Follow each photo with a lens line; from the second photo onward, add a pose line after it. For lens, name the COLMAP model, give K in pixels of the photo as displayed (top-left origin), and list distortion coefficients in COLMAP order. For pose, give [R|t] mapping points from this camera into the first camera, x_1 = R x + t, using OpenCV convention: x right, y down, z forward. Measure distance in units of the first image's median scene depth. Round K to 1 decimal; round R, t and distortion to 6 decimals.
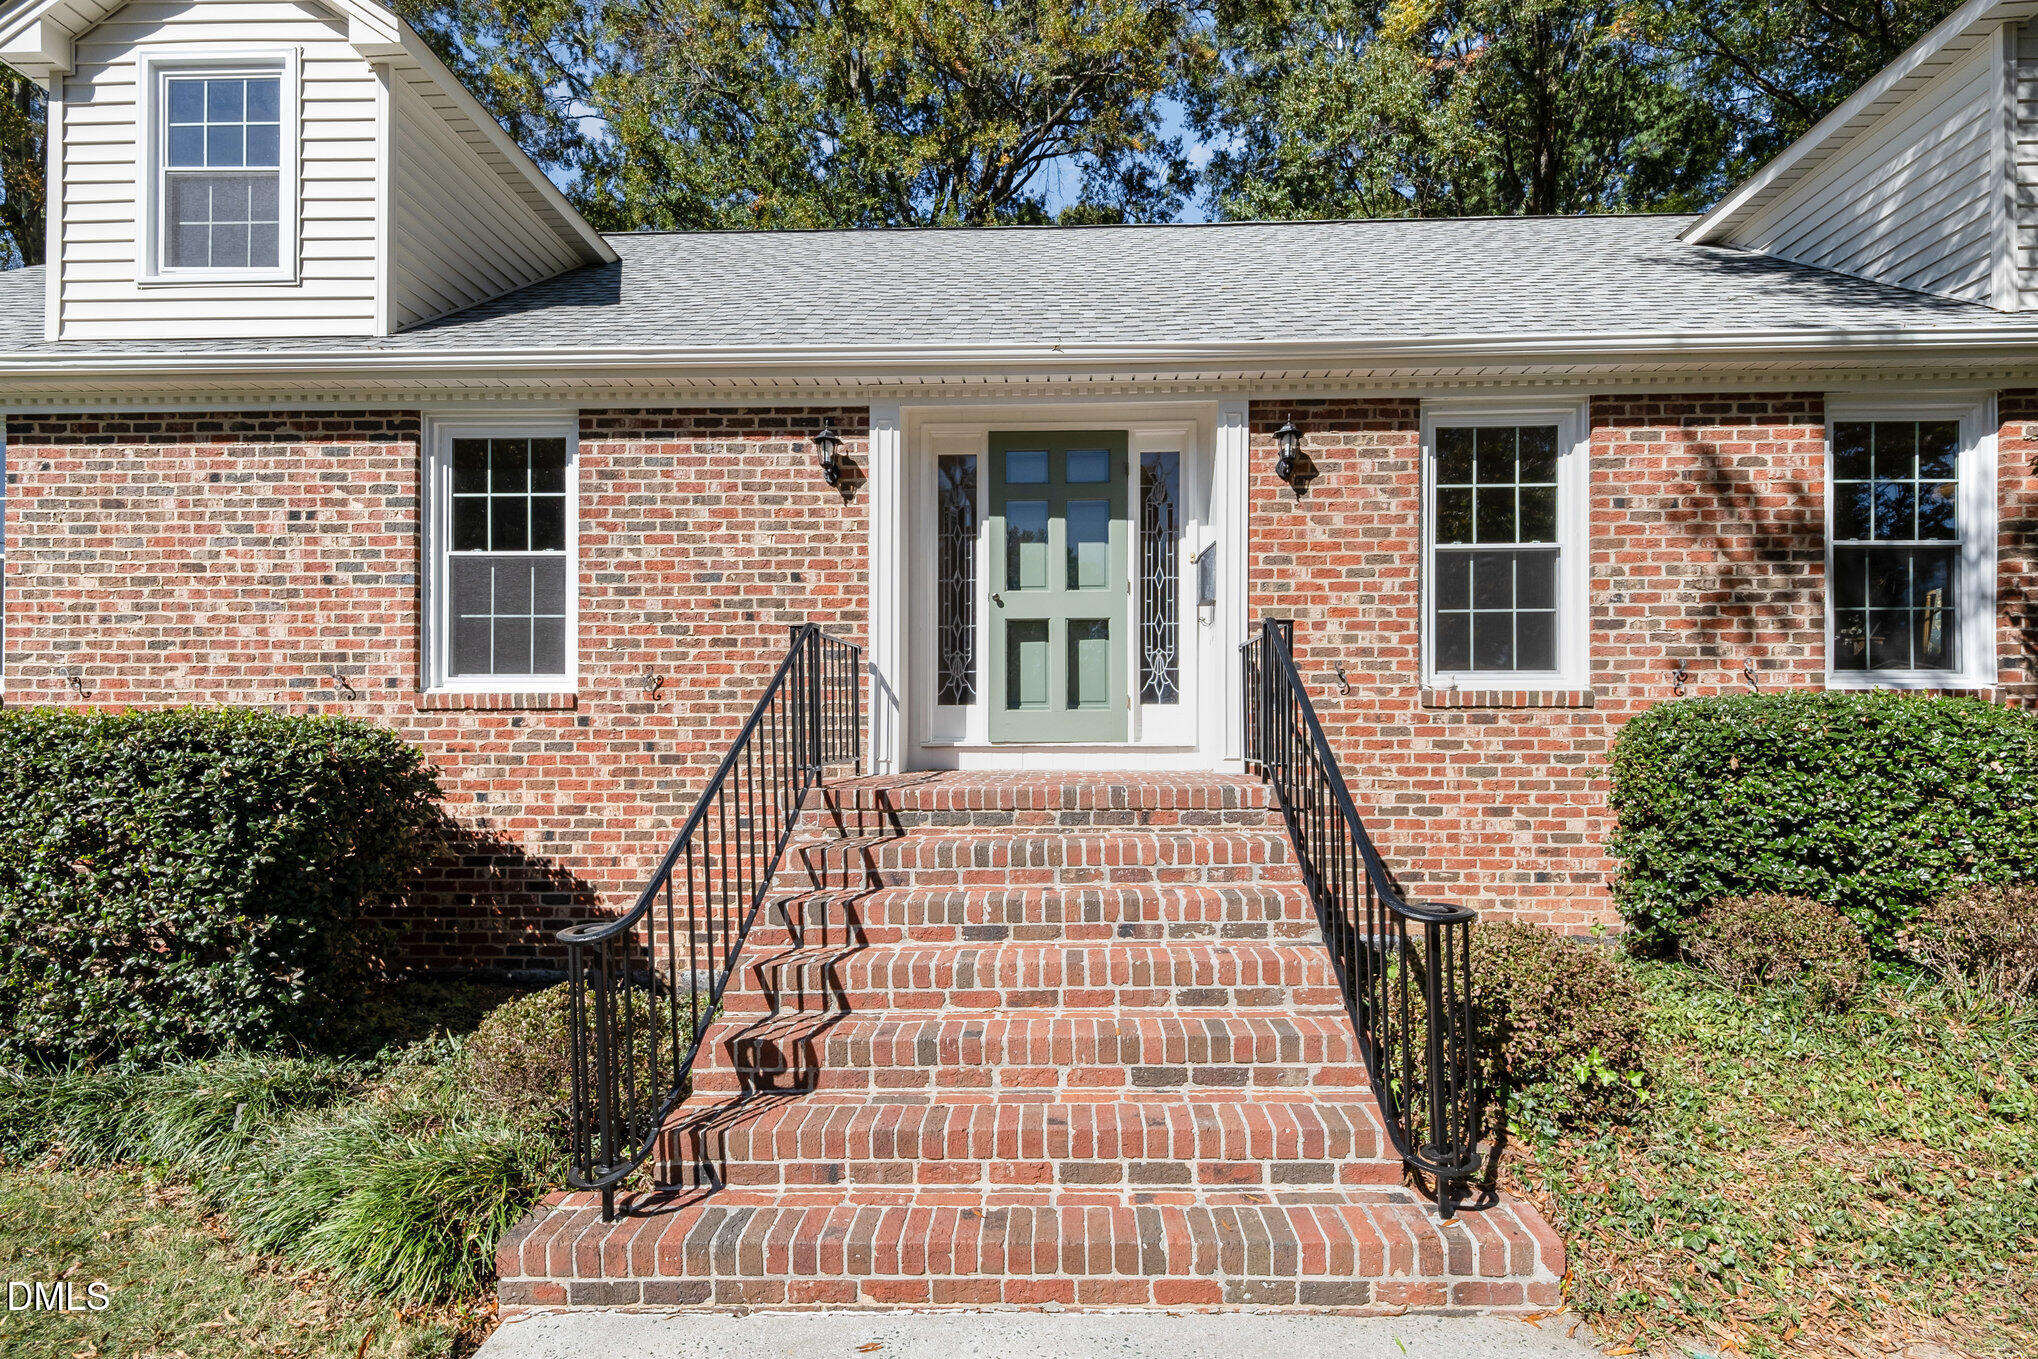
lens RADIAL K [[1001.7, 0, 1040.7], [0, 1001.7, 733.9], [0, 0, 1]] dist [0.002799, -0.002668]
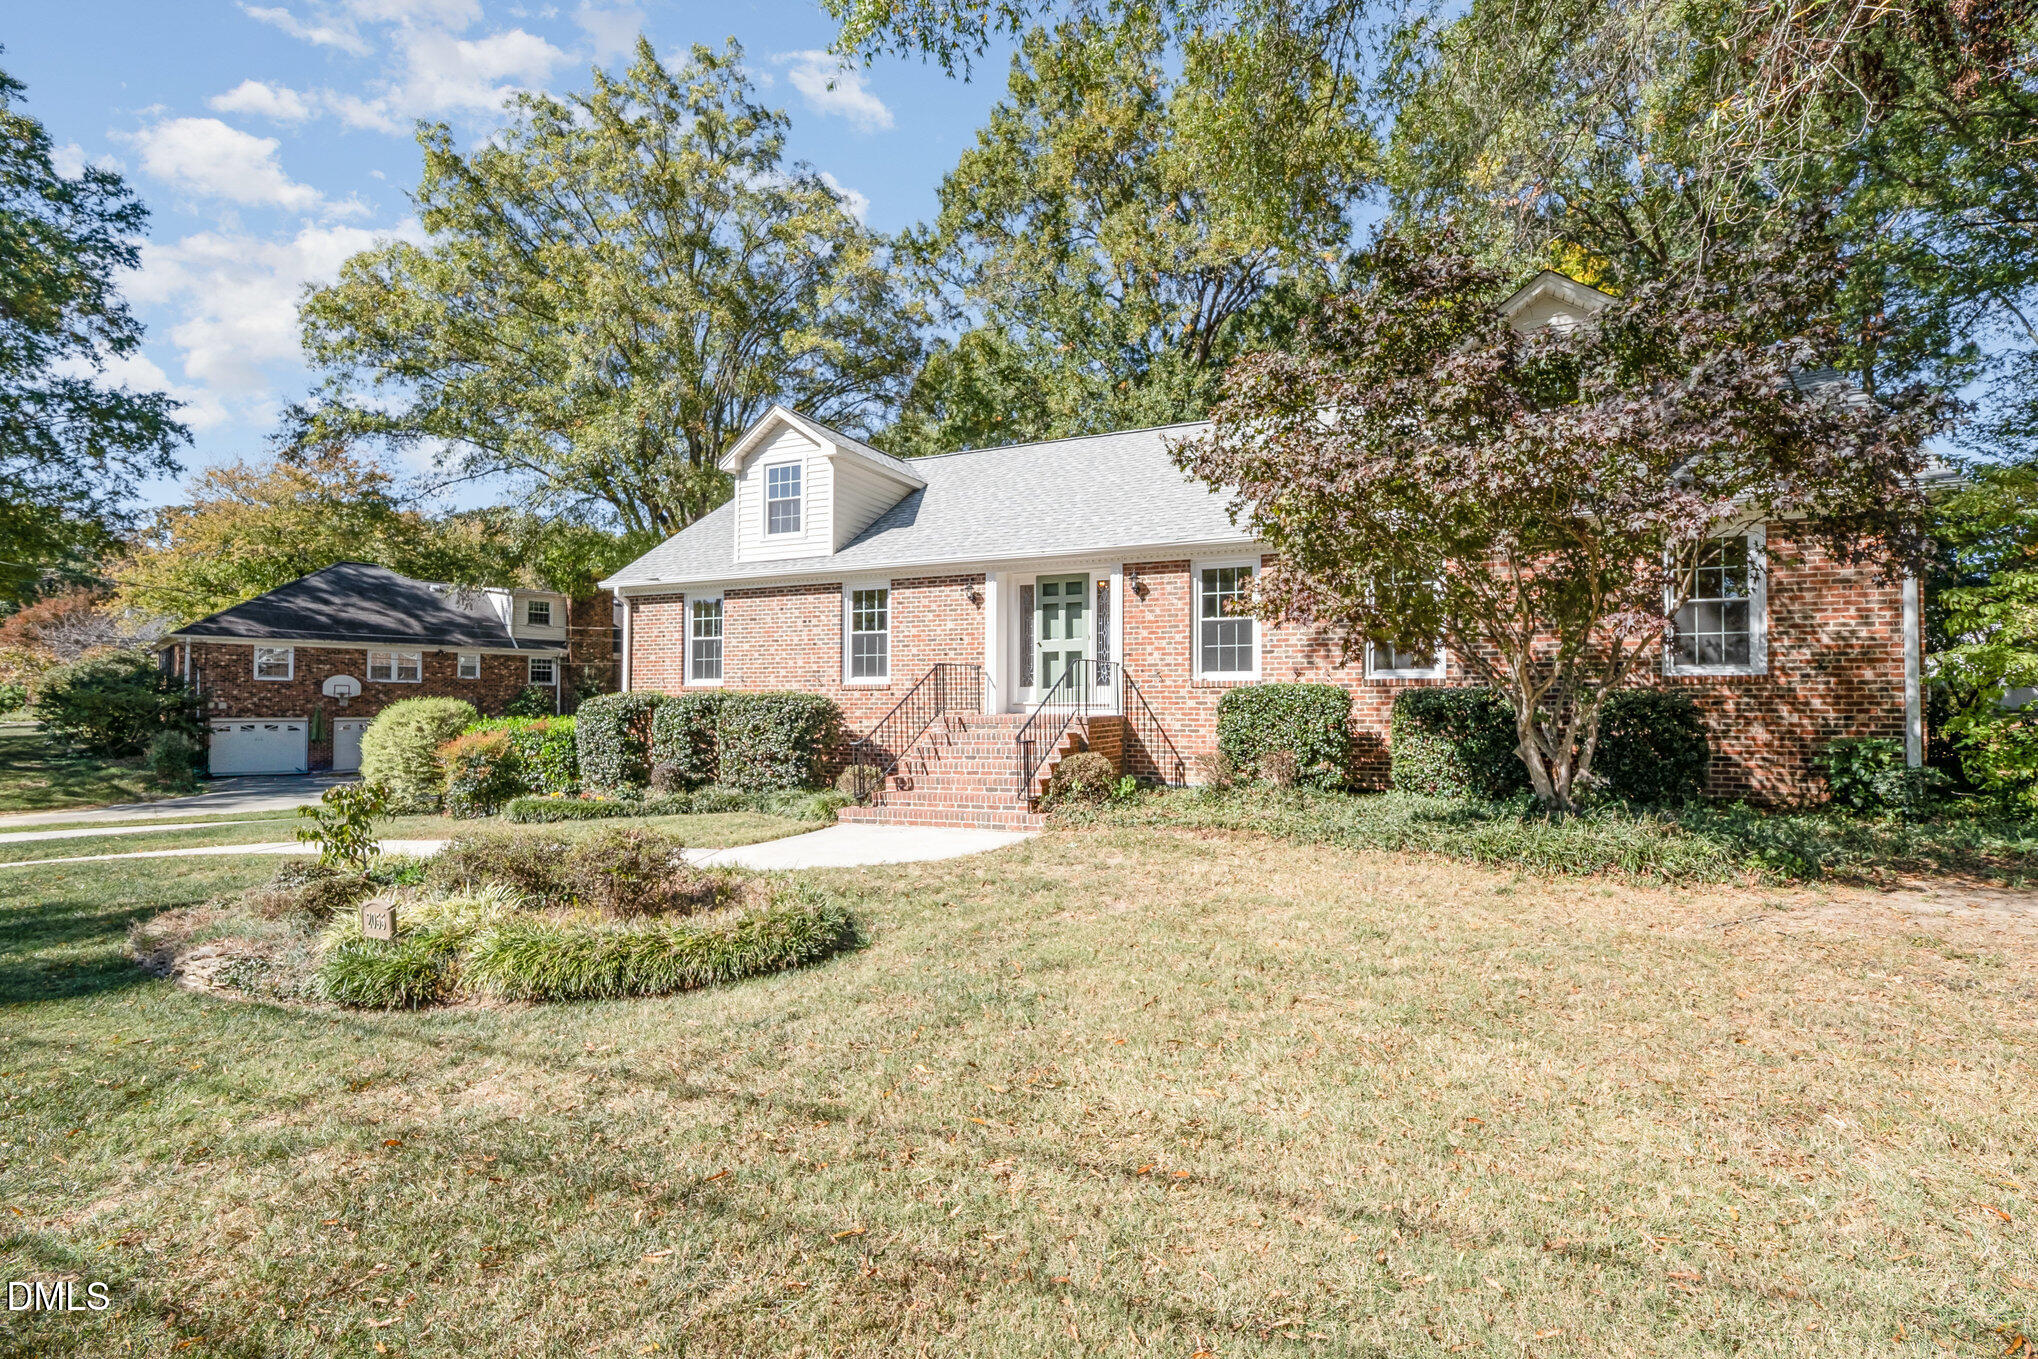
lens RADIAL K [[940.4, 0, 1019.5], [0, 940.4, 684.8], [0, 0, 1]] dist [-0.000917, 0.000007]
pose [[0.912817, -0.005910, -0.408326, 0.896825], [-0.000224, 0.999888, -0.014972, 0.000282], [0.408369, 0.013758, 0.912713, -1.179993]]
